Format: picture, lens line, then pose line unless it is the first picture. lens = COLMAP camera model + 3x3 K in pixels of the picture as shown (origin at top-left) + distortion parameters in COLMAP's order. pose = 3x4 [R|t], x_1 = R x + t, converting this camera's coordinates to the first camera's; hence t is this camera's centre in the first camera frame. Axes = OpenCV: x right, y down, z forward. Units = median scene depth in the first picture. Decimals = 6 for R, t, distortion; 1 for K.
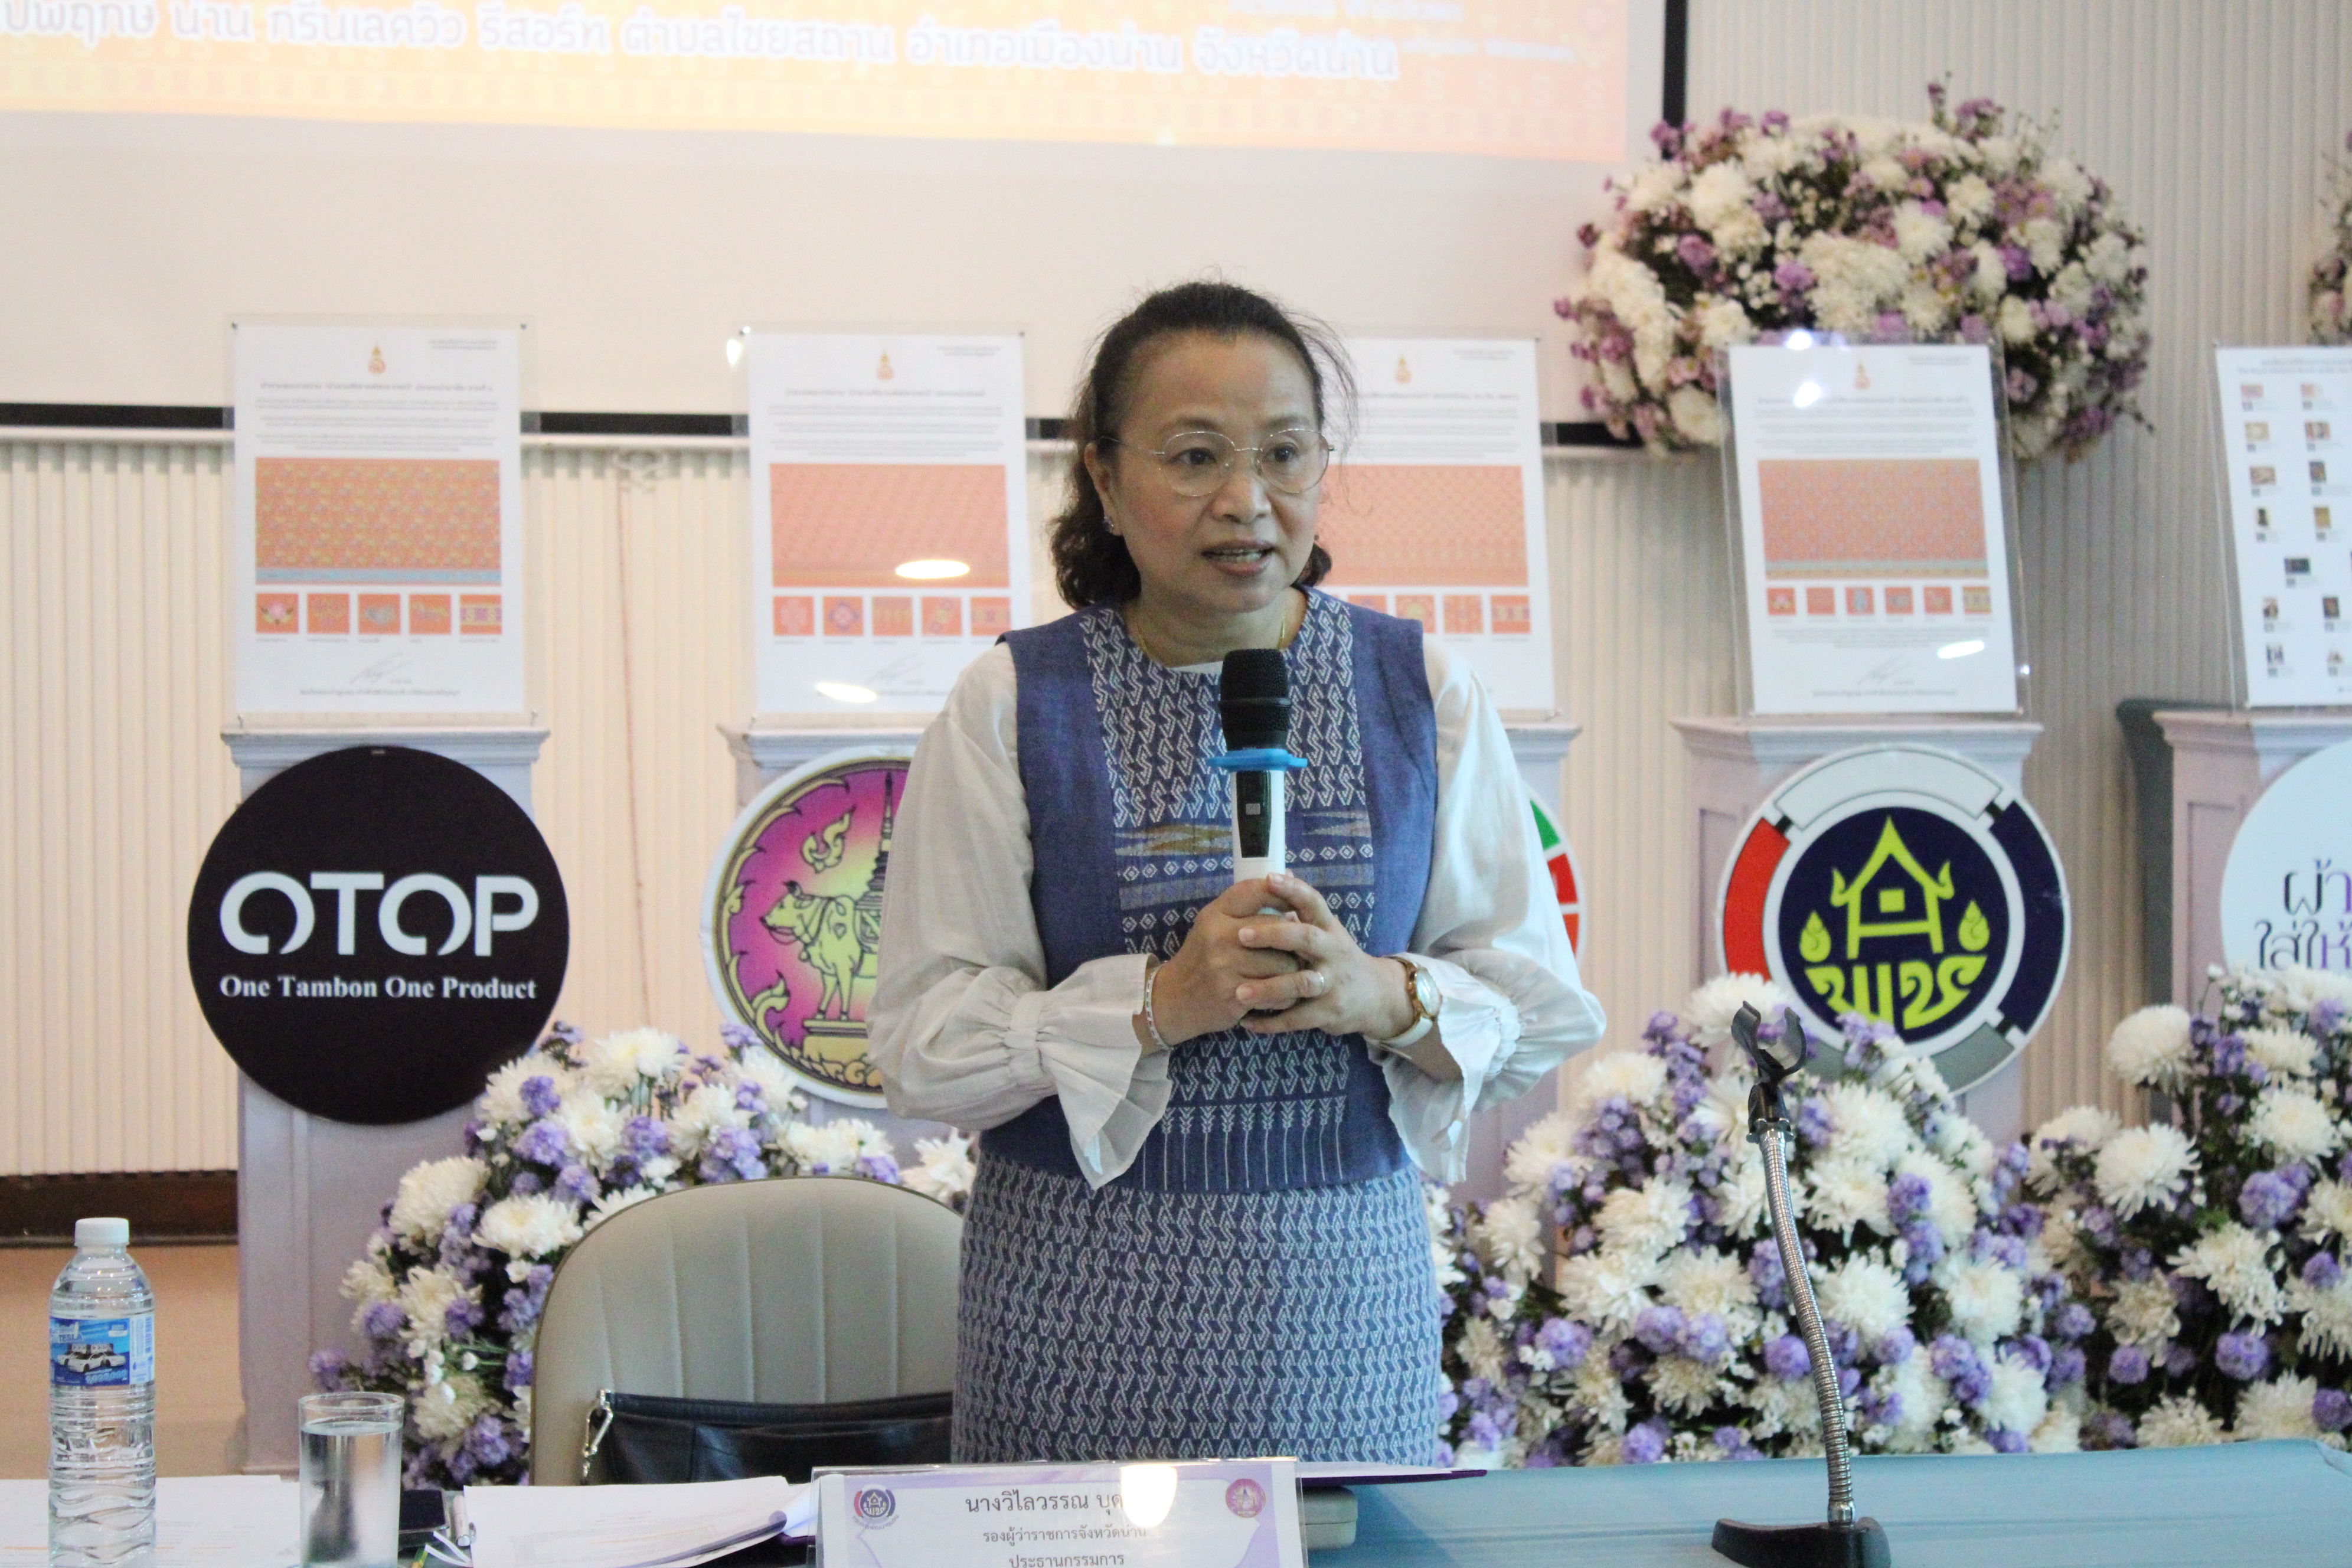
lens RADIAL K [[5189.0, 0, 1179.7], [0, 5189.0, 774.6], [0, 0, 1]] dist [0.053403, 0.000000]
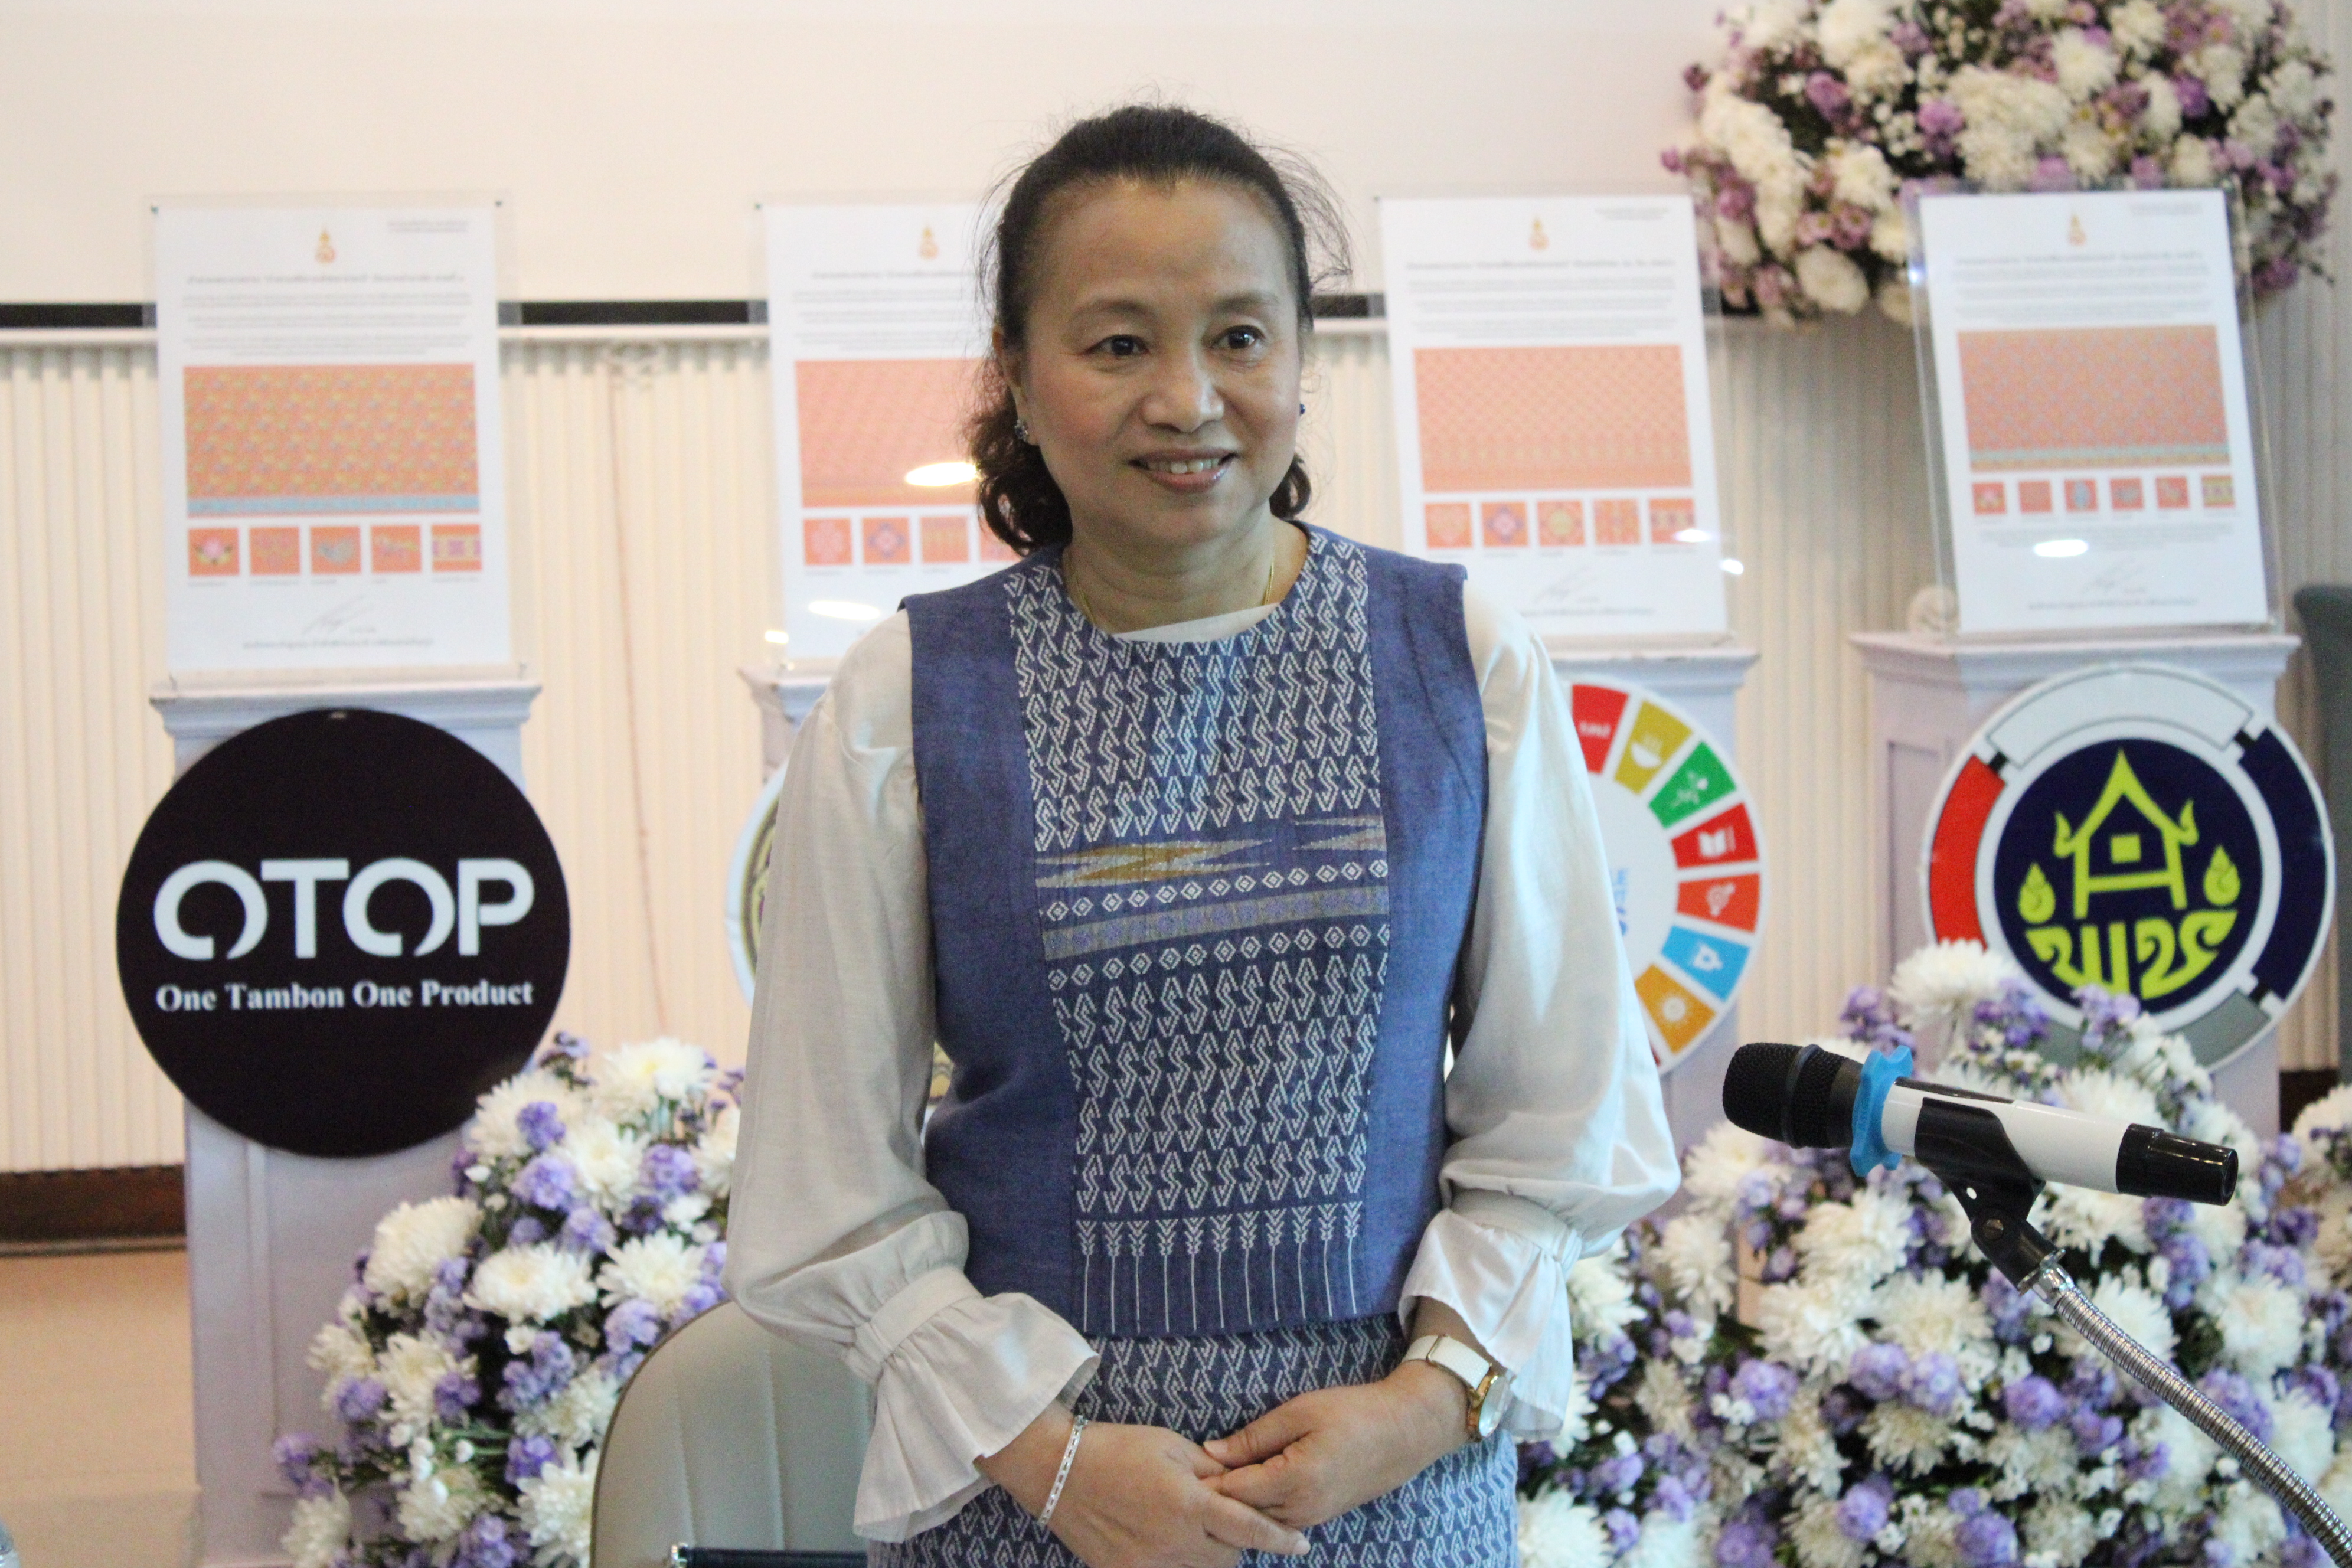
lens RADIAL K [[5219.6, 0, 1172.4], [0, 5219.6, 800.6], [0, 0, 1]] dist [0.075489, 0.000000]
pose [[0.999789, -0.020520, -0.000160, -0.019154], [0.020516, 0.999357, 0.029413, -0.012432], [-0.000443, -0.029410, 0.999567, 0.151376]]
